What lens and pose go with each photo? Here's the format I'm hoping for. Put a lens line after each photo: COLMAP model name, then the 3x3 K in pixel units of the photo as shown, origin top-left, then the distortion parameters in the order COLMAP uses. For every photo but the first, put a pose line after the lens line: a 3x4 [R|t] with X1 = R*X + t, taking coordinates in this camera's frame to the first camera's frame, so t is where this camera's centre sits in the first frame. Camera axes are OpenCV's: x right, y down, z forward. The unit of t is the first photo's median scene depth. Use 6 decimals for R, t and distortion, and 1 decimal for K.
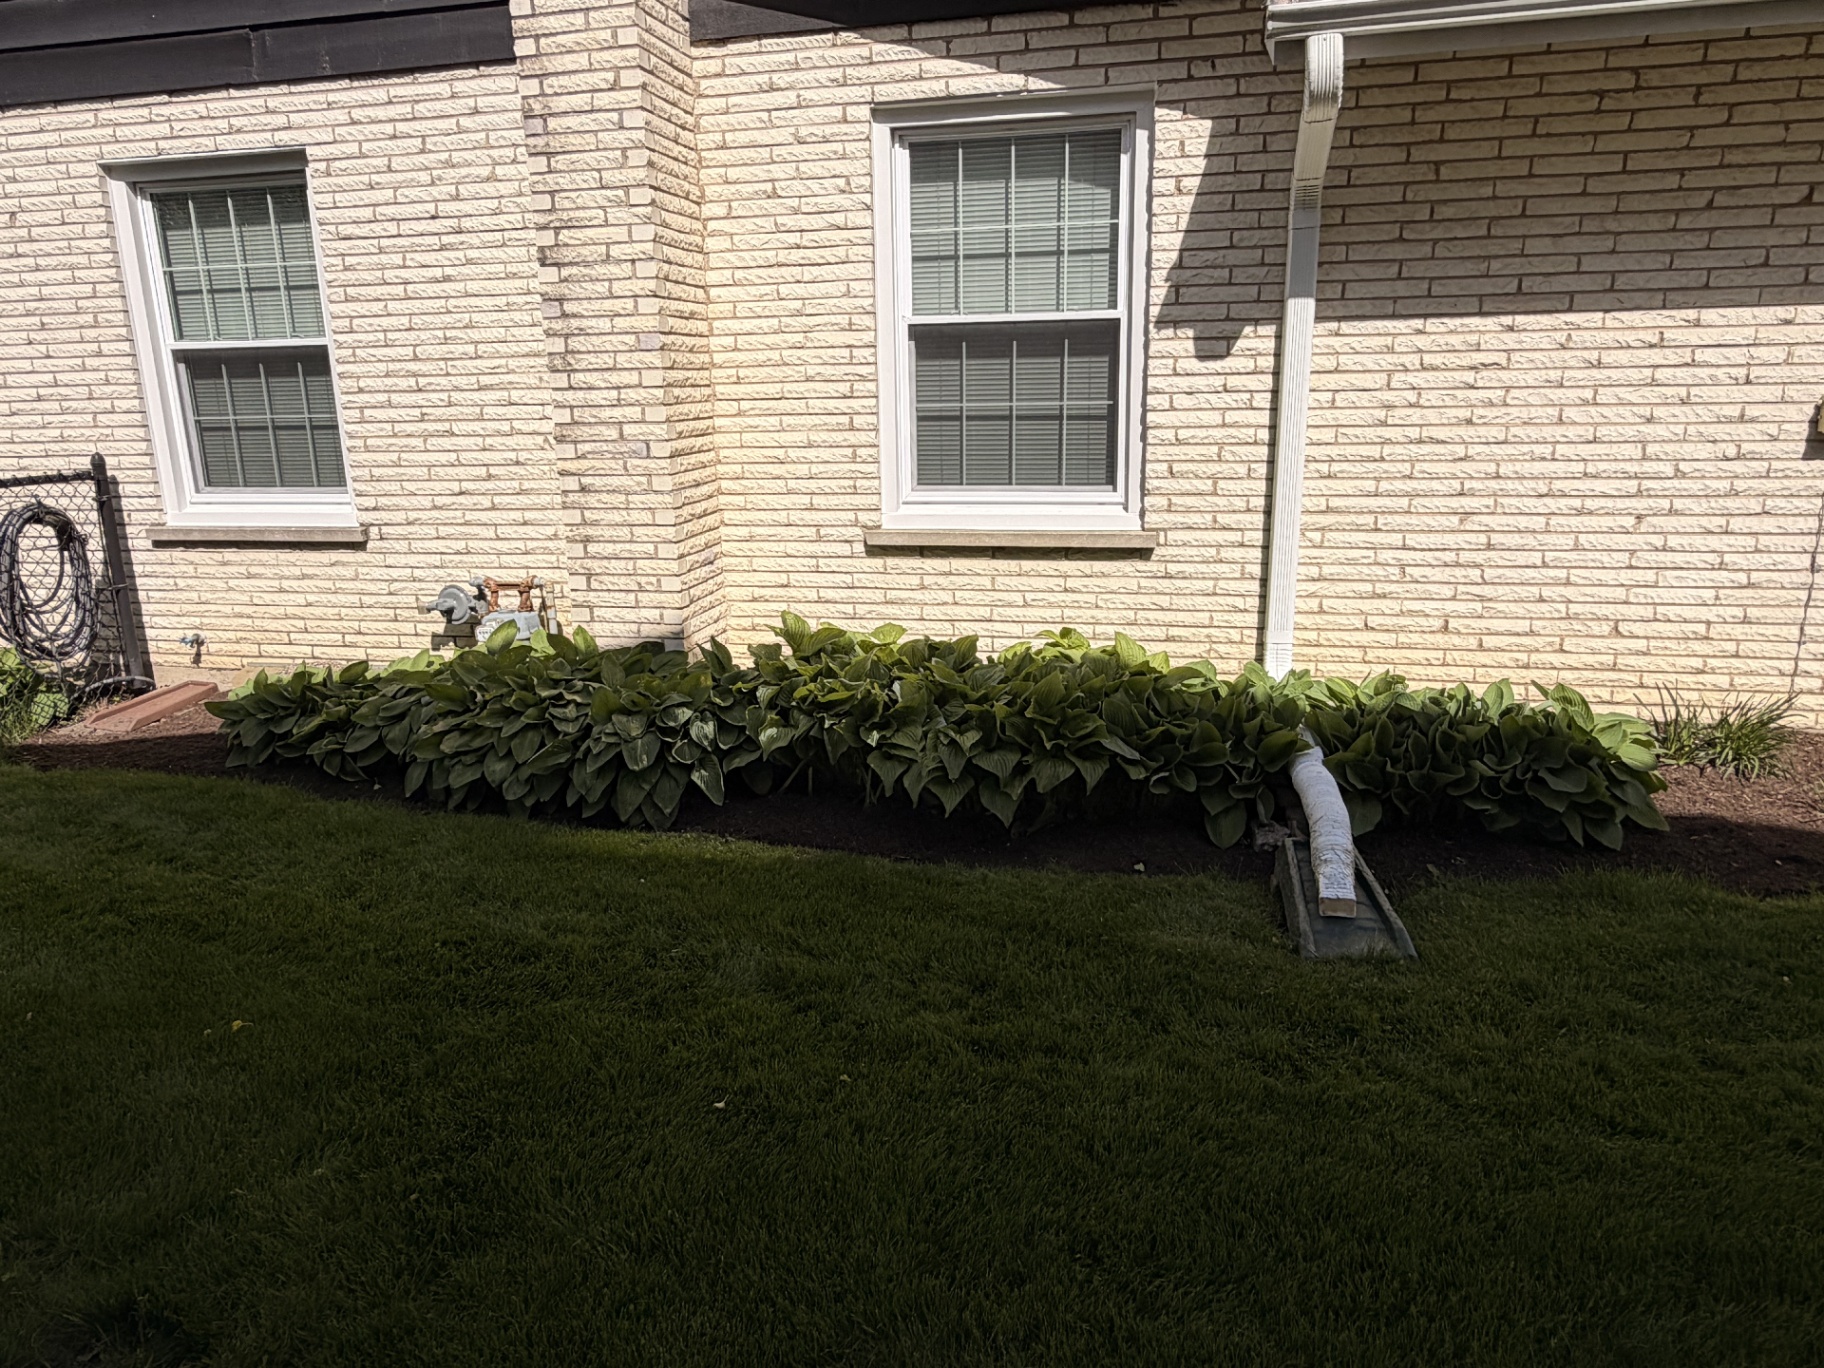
lens RADIAL K [[1196.2, 0, 888.9], [0, 1196.2, 681.8], [0, 0, 1]] dist [-0.000499, 0.001726]
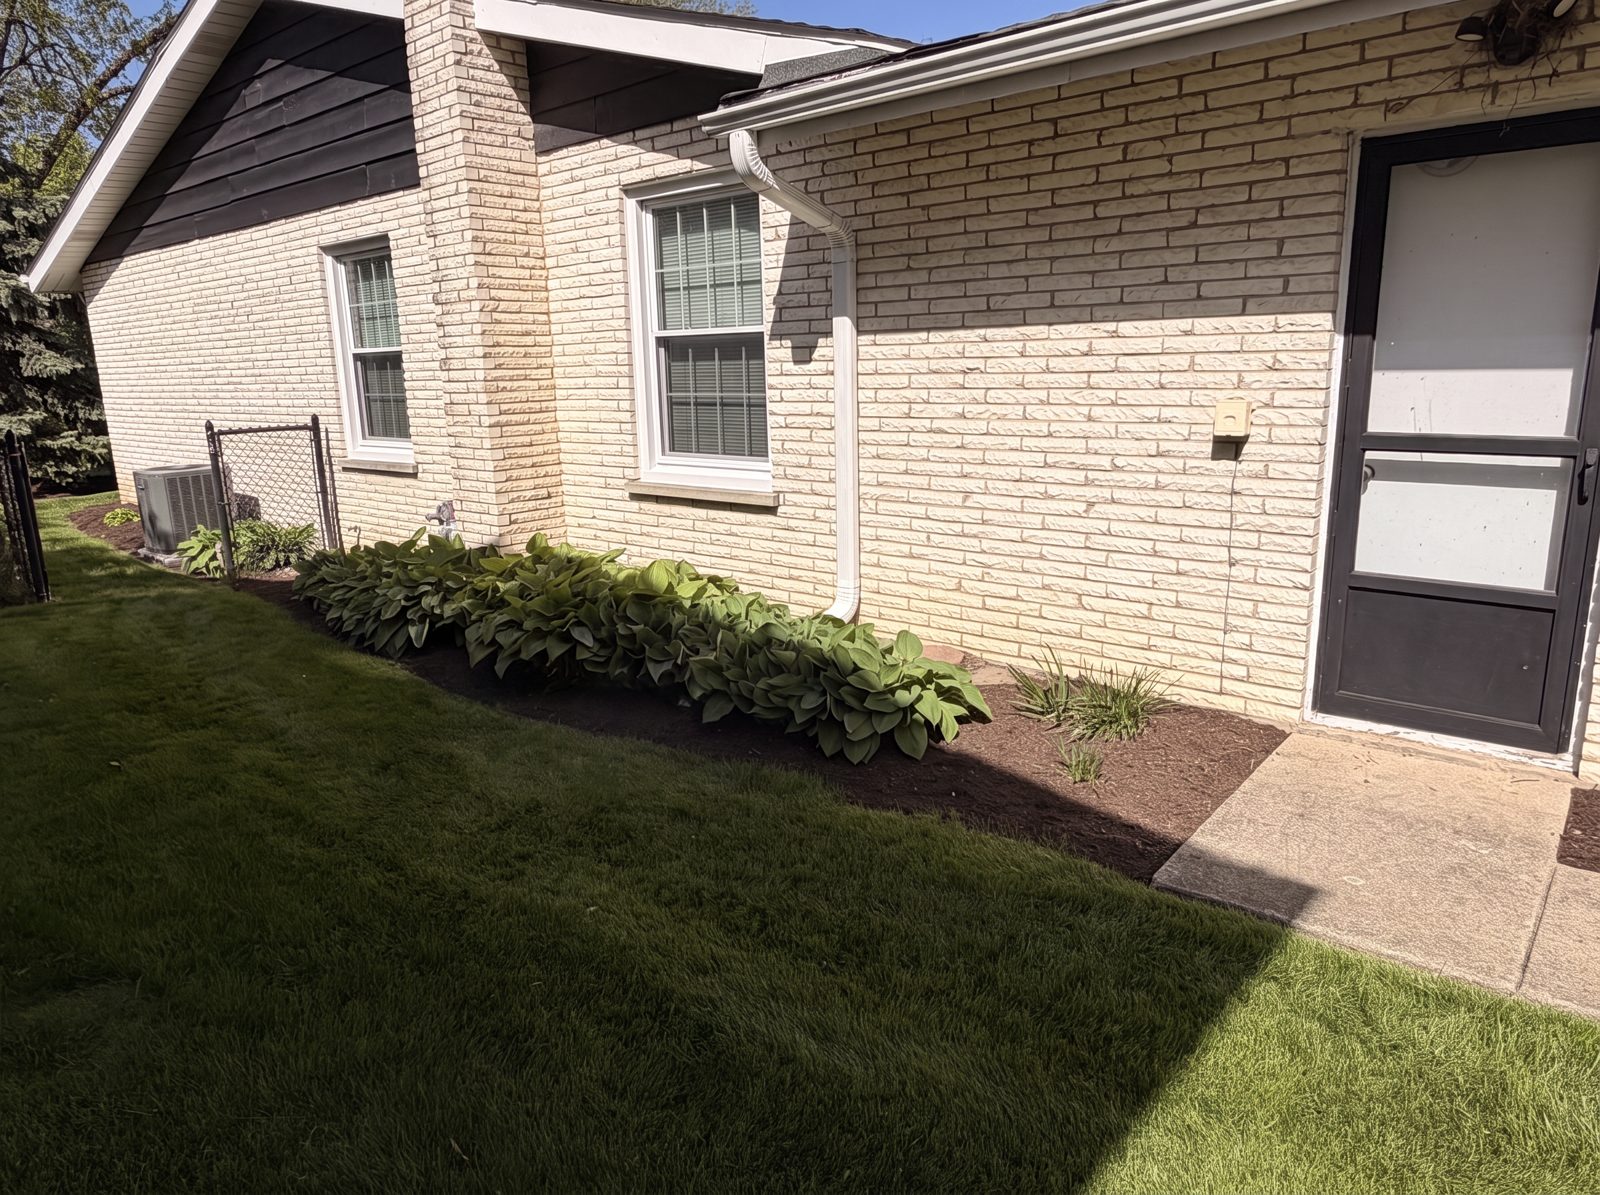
lens RADIAL K [[1049.3, 0, 779.7], [0, 1049.3, 595.6], [0, 0, 1]] dist [-0.000499, 0.001726]
pose [[0.880637, 0.102757, -0.462514, 0.818047], [-0.111902, 0.993689, 0.007704, -0.026033], [0.460387, 0.044972, 0.886579, -0.008485]]
